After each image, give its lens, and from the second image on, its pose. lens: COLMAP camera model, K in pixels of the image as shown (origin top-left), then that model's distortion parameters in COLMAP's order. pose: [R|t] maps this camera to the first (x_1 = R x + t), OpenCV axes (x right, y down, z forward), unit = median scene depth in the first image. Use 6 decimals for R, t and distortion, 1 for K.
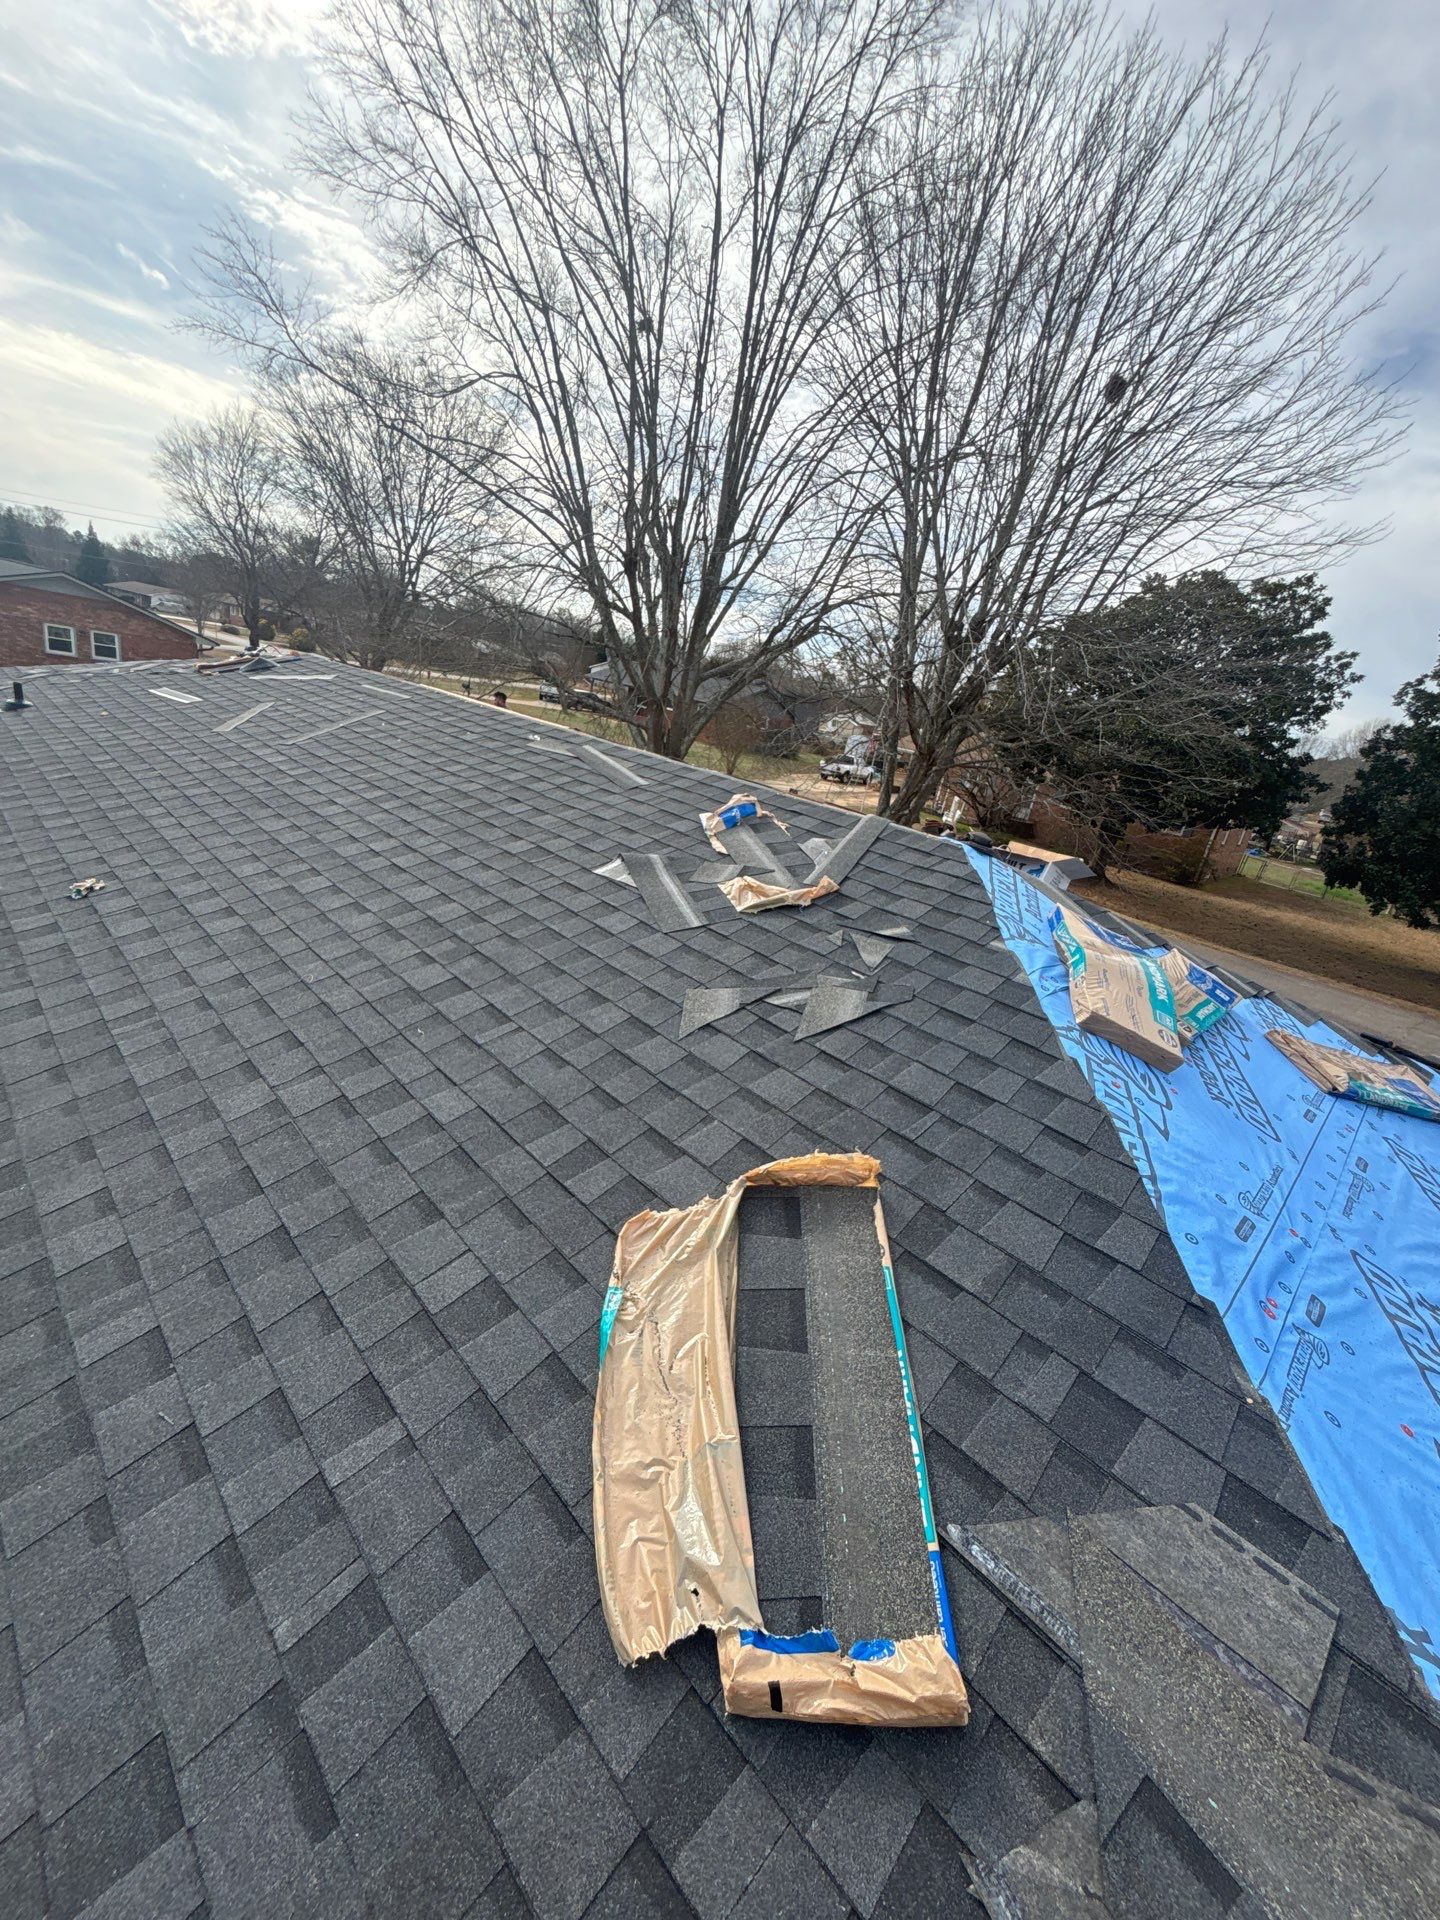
lens RADIAL K [[778.7, 0, 719.1], [0, 778.7, 960.8], [0, 0, 1]] dist [-0.003007, 0.002314]
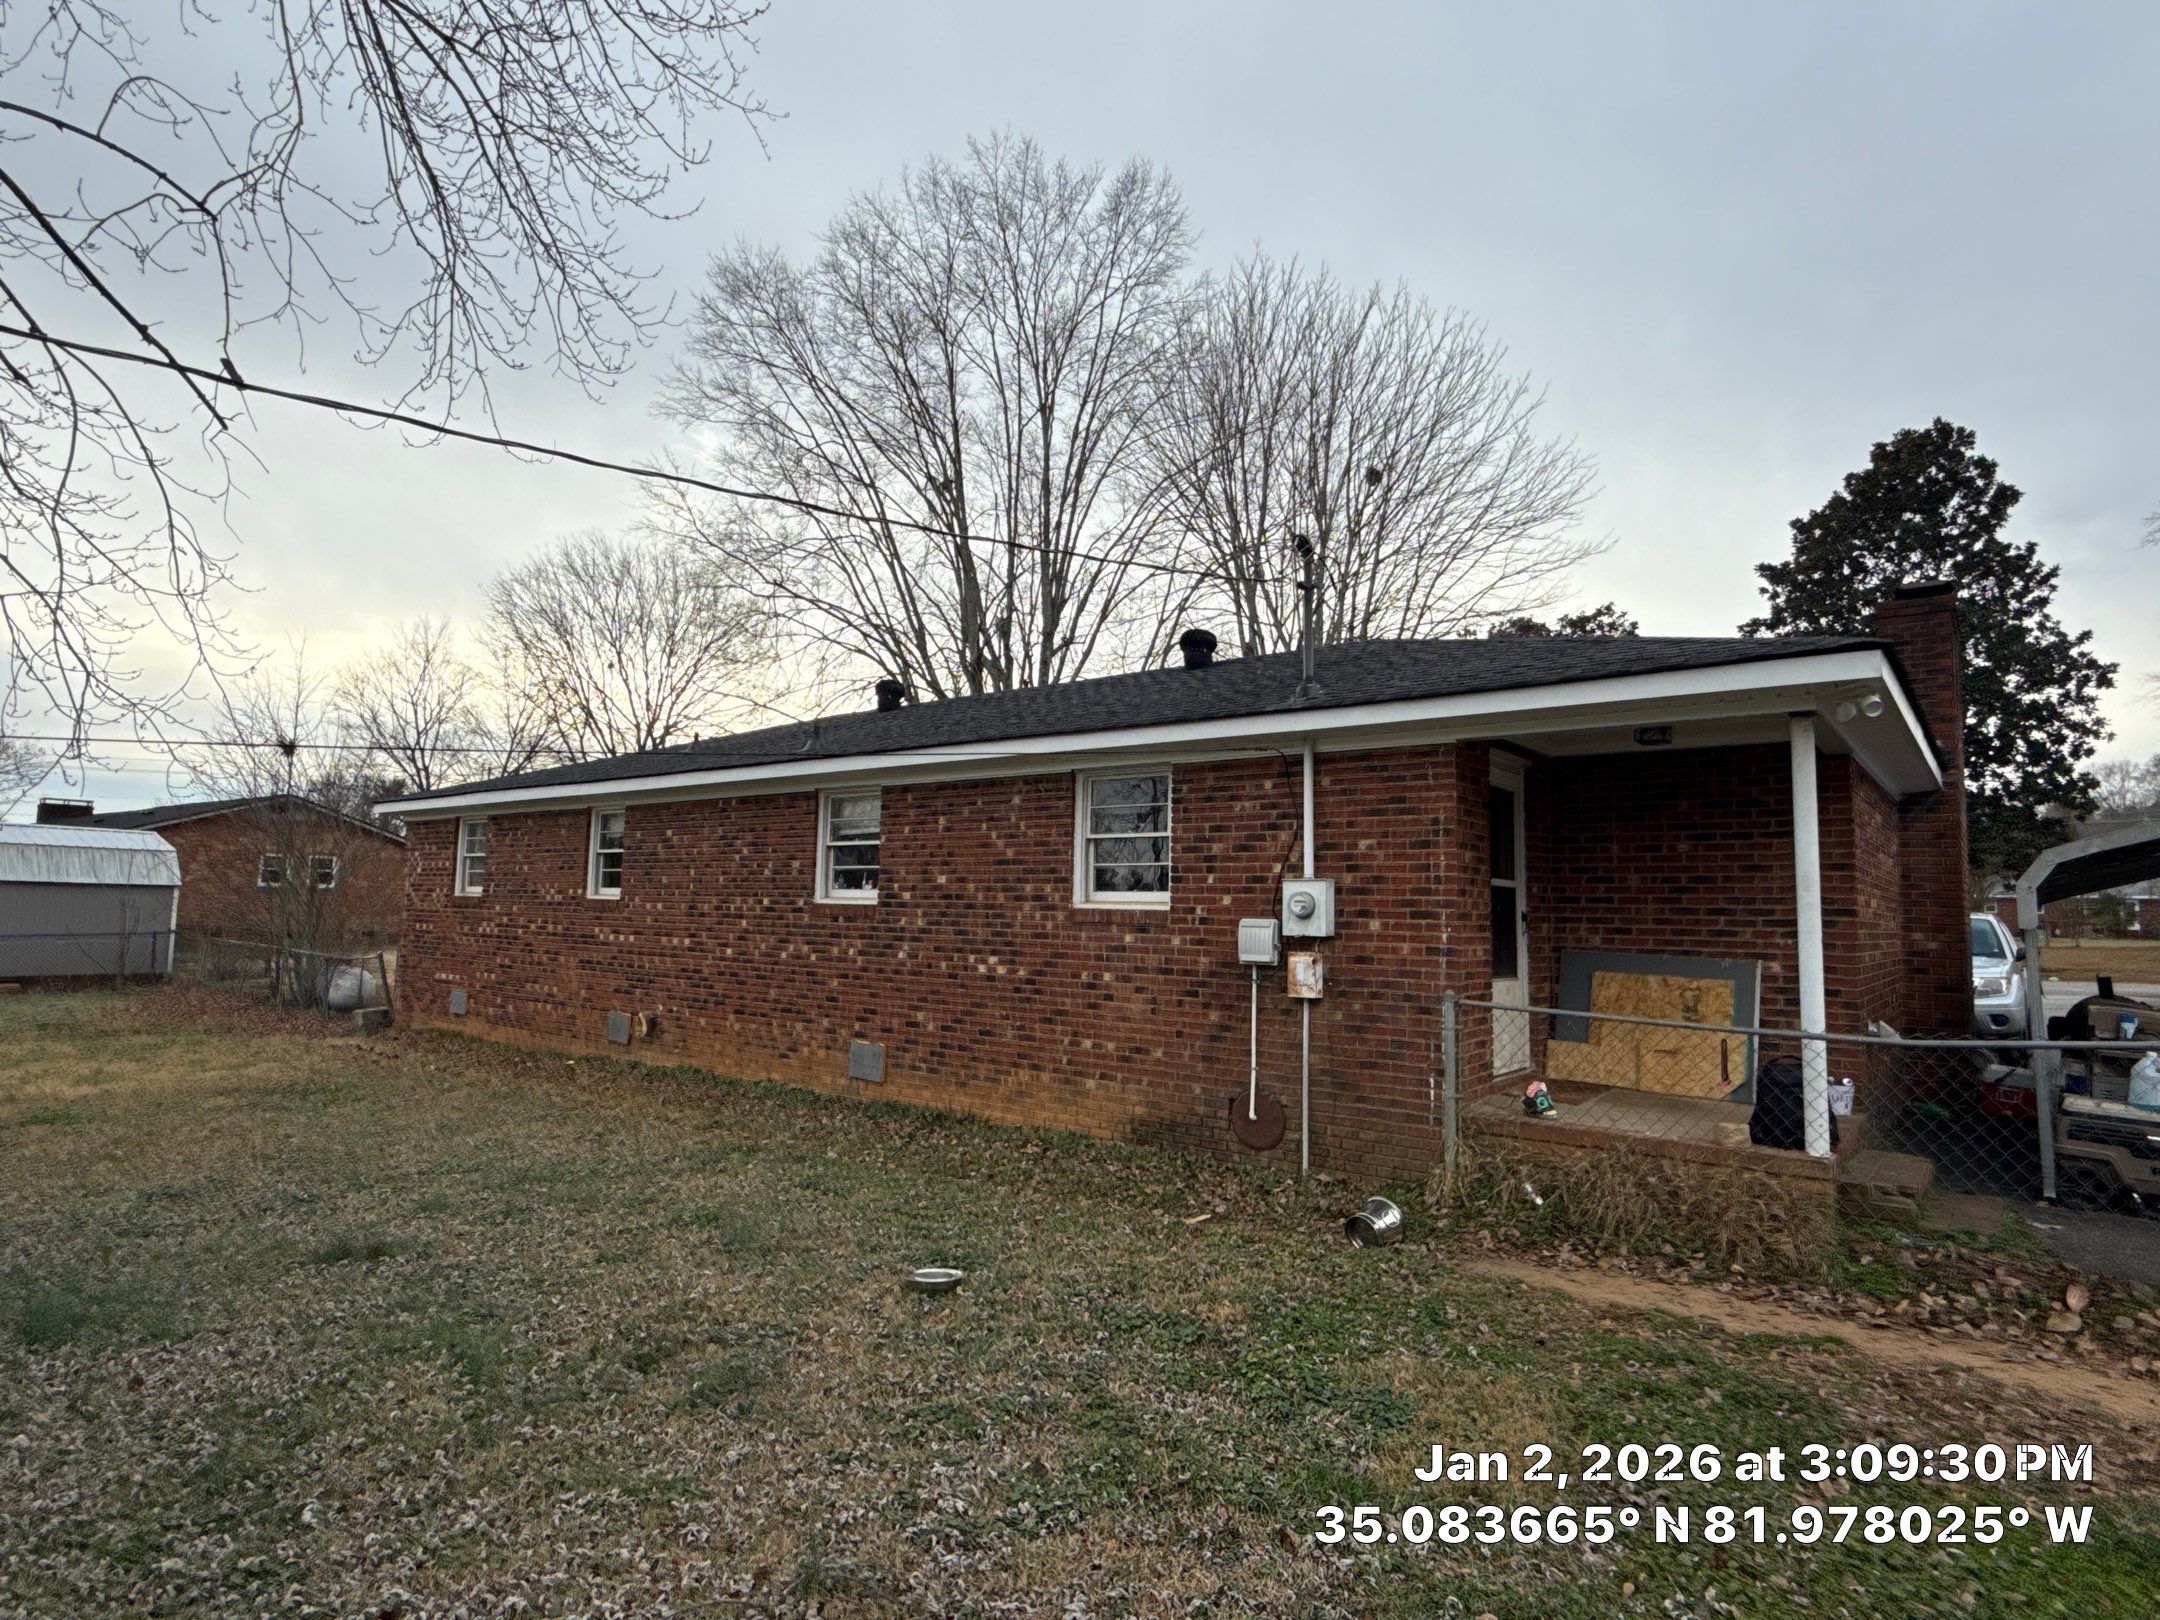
lens RADIAL K [[1137.8, 0, 1085.9], [0, 1137.8, 814.5], [0, 0, 1]] dist [0.002962, -0.001794]
pose [[0.979497, -0.161401, 0.120562, -0.965923], [0.195277, 0.907765, -0.371253, 1.326510], [-0.049522, 0.387184, 0.920671, -1.725766]]
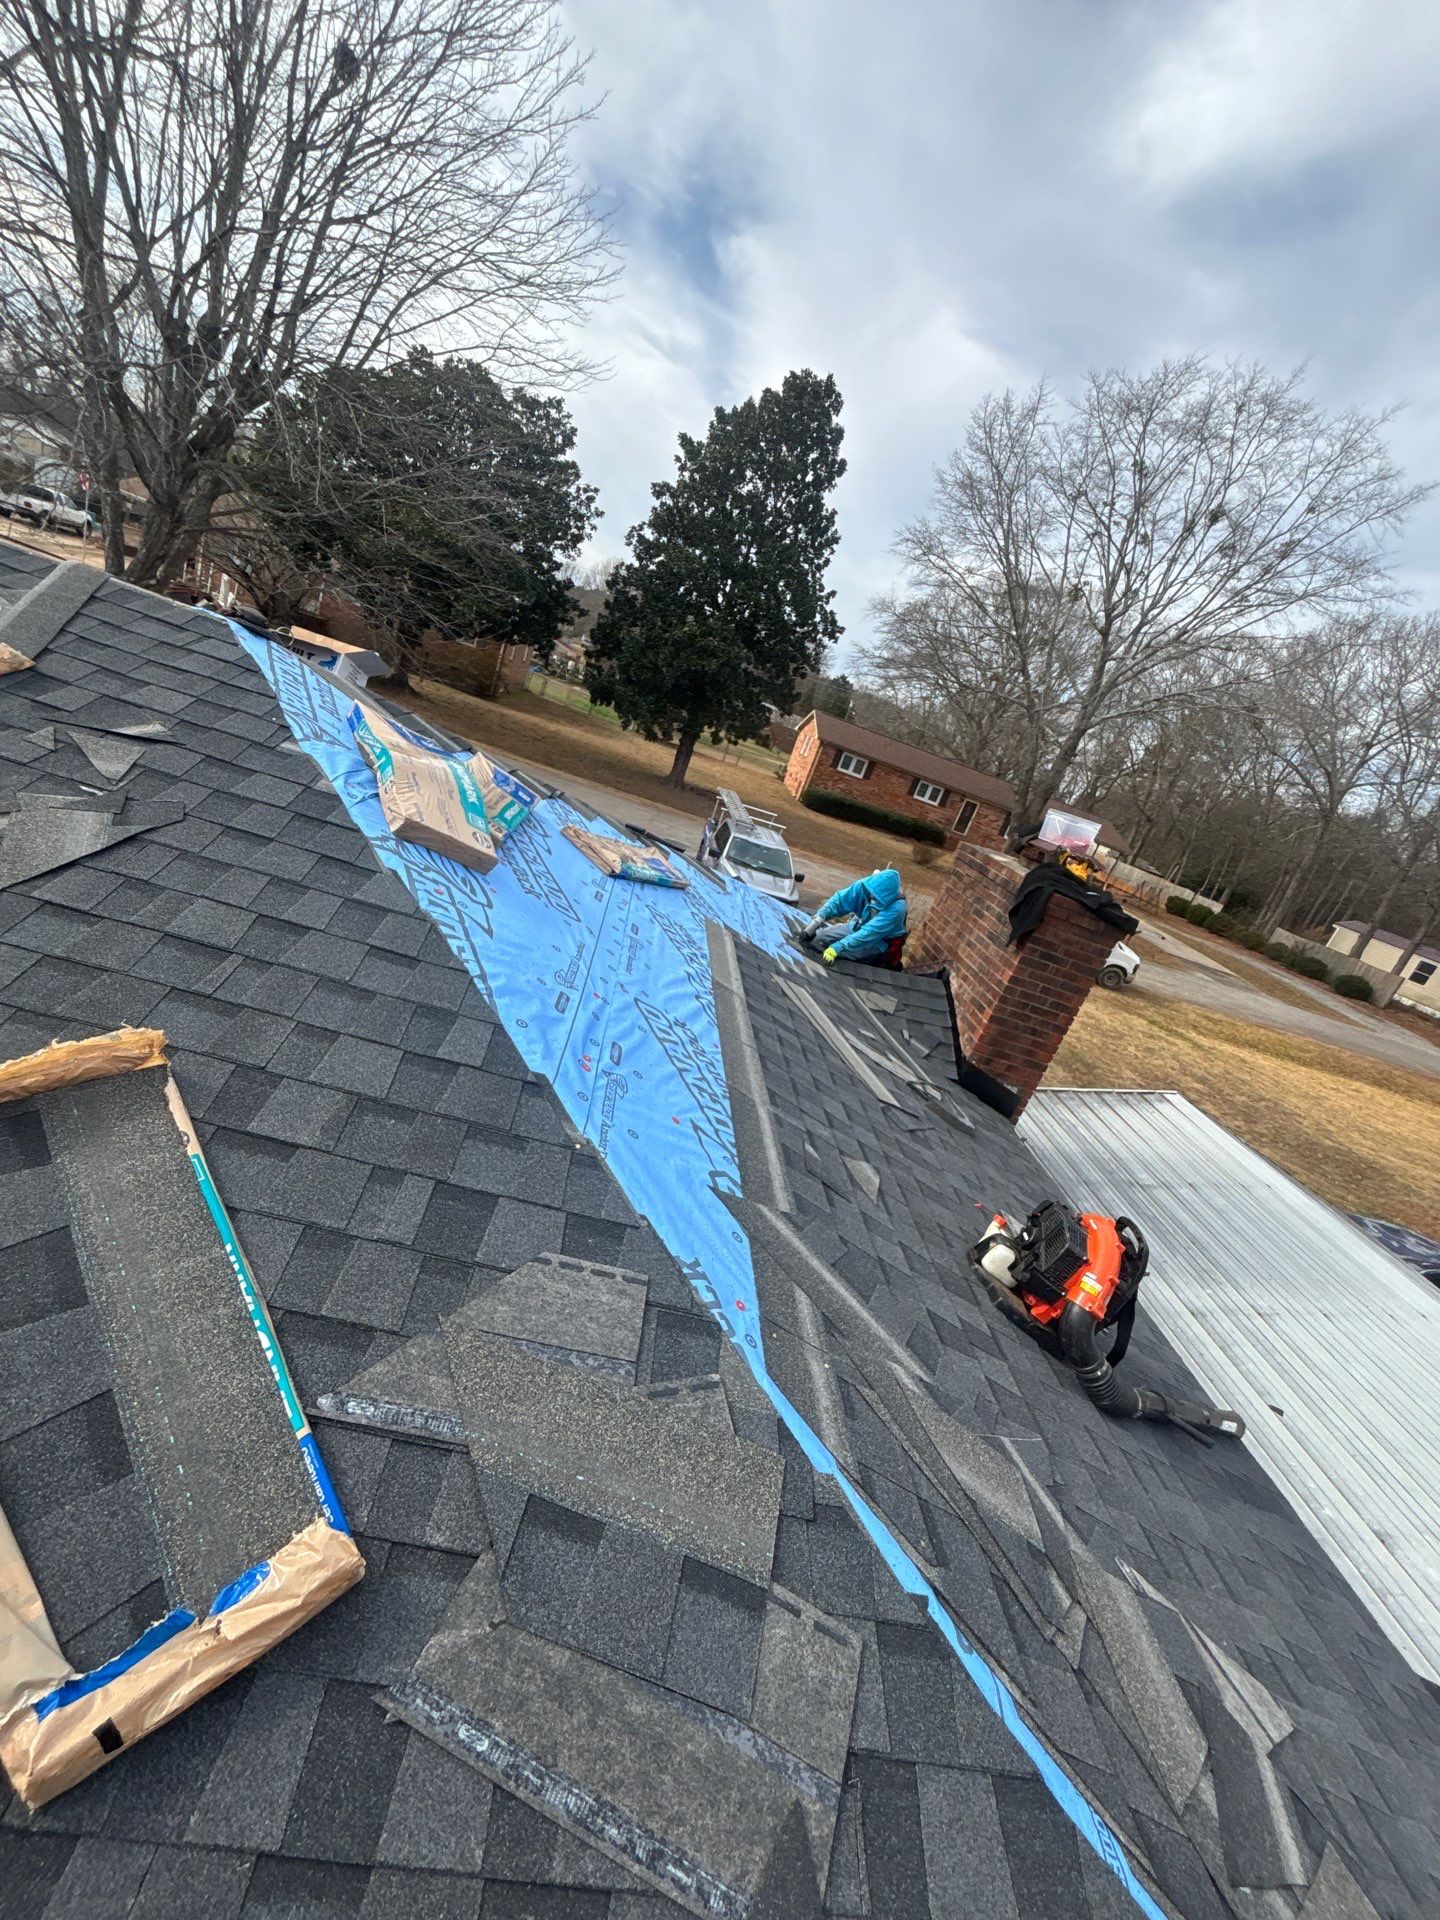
lens RADIAL K [[778.7, 0, 724.2], [0, 778.7, 960.5], [0, 0, 1]] dist [-0.003007, 0.002314]
pose [[0.680073, -0.197484, 0.706046, 0.032963], [0.029190, 0.969568, 0.243076, 0.011331], [-0.732563, -0.144700, 0.665142, 0.053679]]
